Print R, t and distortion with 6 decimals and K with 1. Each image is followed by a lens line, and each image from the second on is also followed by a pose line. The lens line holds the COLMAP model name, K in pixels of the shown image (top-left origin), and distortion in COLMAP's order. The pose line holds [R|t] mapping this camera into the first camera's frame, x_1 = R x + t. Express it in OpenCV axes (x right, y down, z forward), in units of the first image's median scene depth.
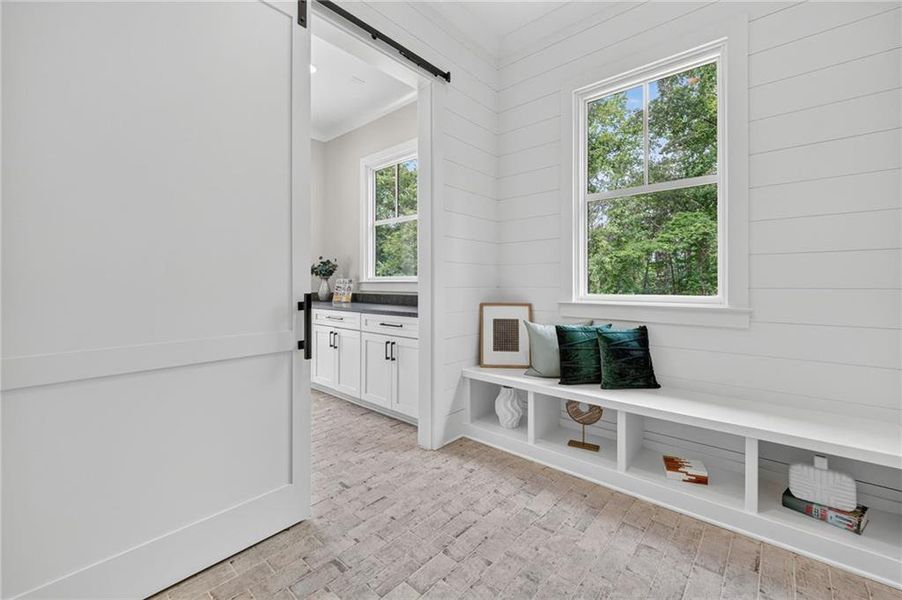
lens RADIAL K [[368.7, 0, 453.1], [0, 368.7, 286.8], [0, 0, 1]] dist [0.000555, -0.000022]
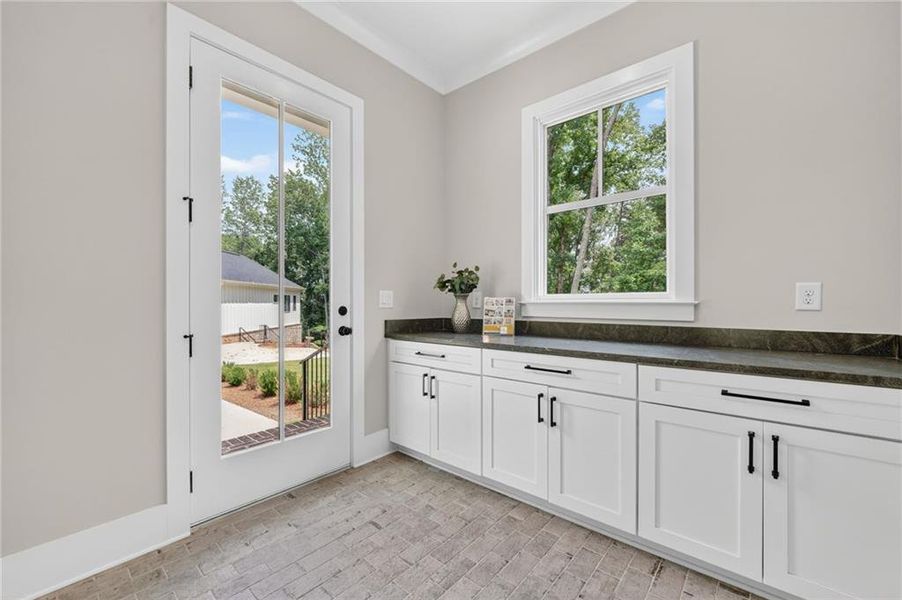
lens RADIAL K [[382.7, 0, 451.0], [0, 382.7, 300.0], [0, 0, 1]] dist [0.001391, 0.000080]
pose [[0.999997, 0.002362, -0.000020, -0.368955], [-0.002362, 0.999575, -0.029041, 0.001543], [-0.000049, 0.029041, 0.999578, 0.346885]]
